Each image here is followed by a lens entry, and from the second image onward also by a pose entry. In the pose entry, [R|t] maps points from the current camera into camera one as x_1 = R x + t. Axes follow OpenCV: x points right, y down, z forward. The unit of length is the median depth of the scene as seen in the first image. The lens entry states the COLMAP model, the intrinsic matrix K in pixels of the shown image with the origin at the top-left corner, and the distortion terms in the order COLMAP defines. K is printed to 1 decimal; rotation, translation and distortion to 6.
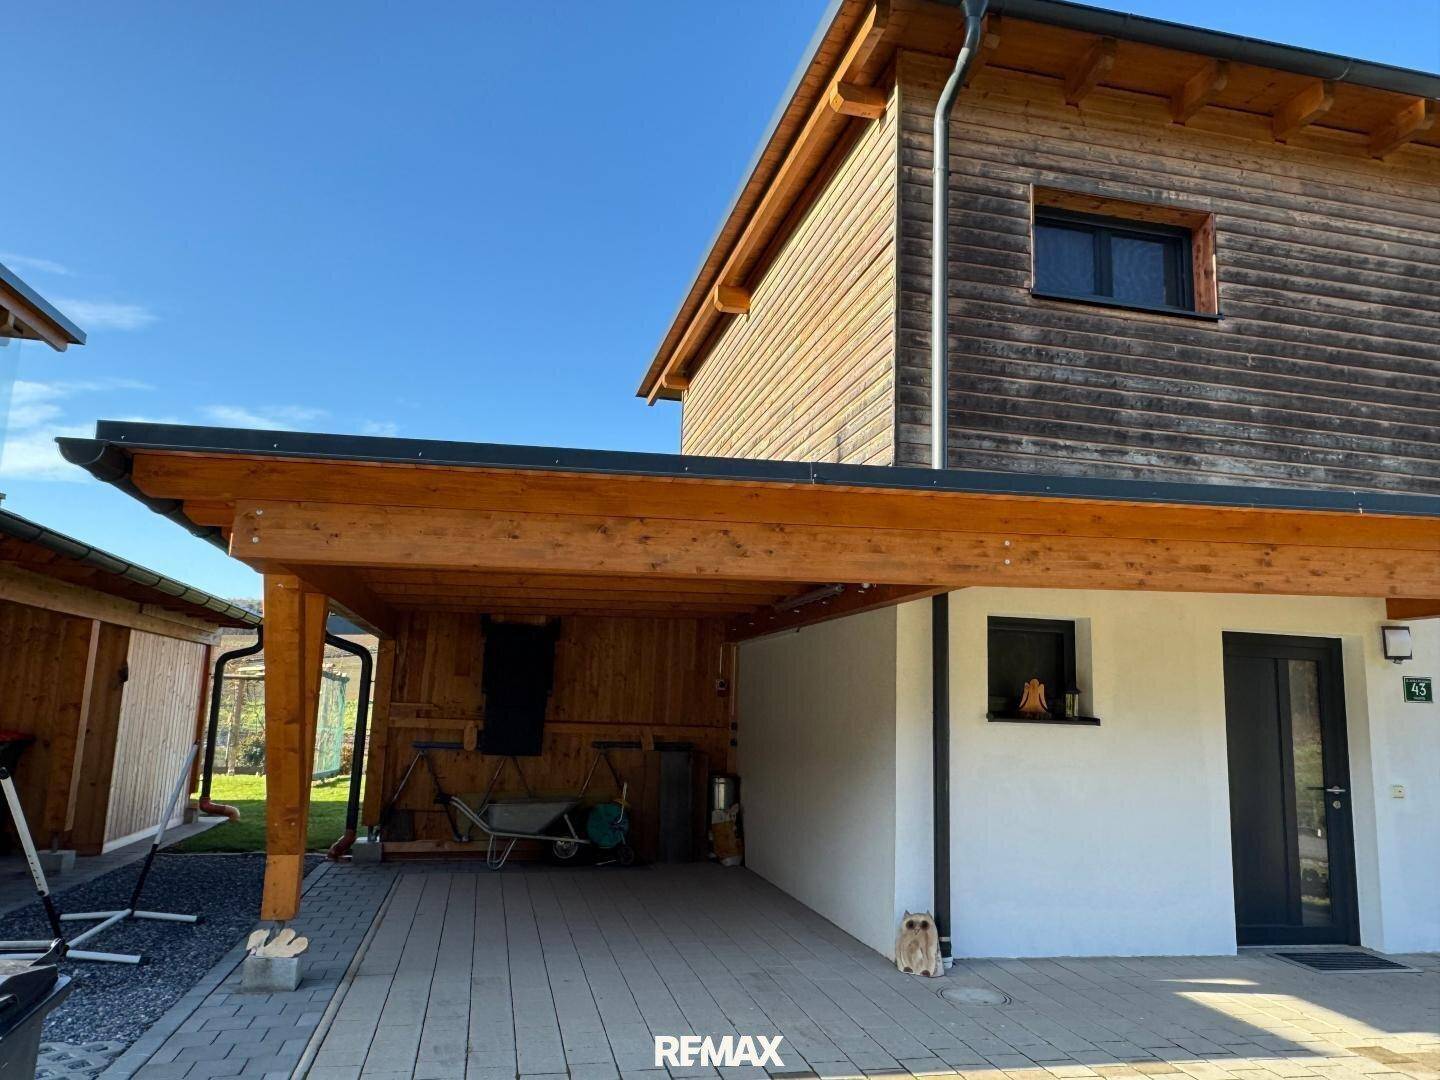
lens RADIAL K [[933.7, 0, 742.8], [0, 933.7, 545.3], [0, 0, 1]] dist [-0.001663, -0.002661]
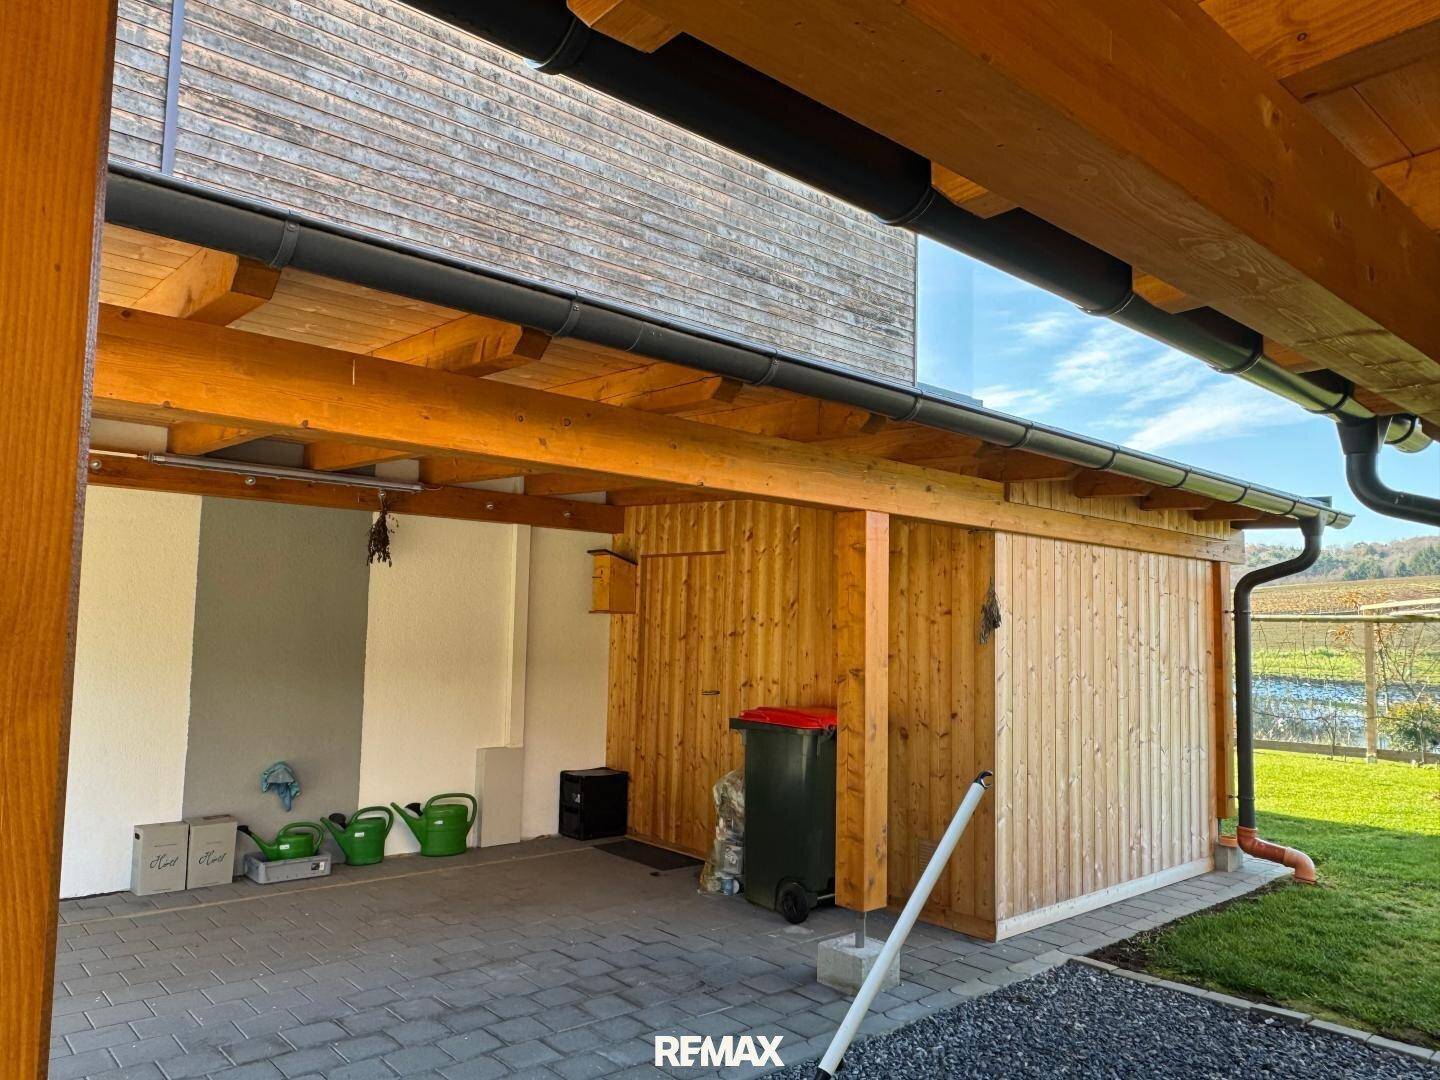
lens RADIAL K [[1121.1, 0, 720.0], [0, 1121.1, 540.0], [0, 0, 1]] dist [0.001903, -0.000264]
pose [[0.486617, -0.083374, -0.869628, -0.158231], [0.141574, 0.989804, -0.015675, 0.078445], [0.862068, -0.115489, 0.493459, 0.513256]]
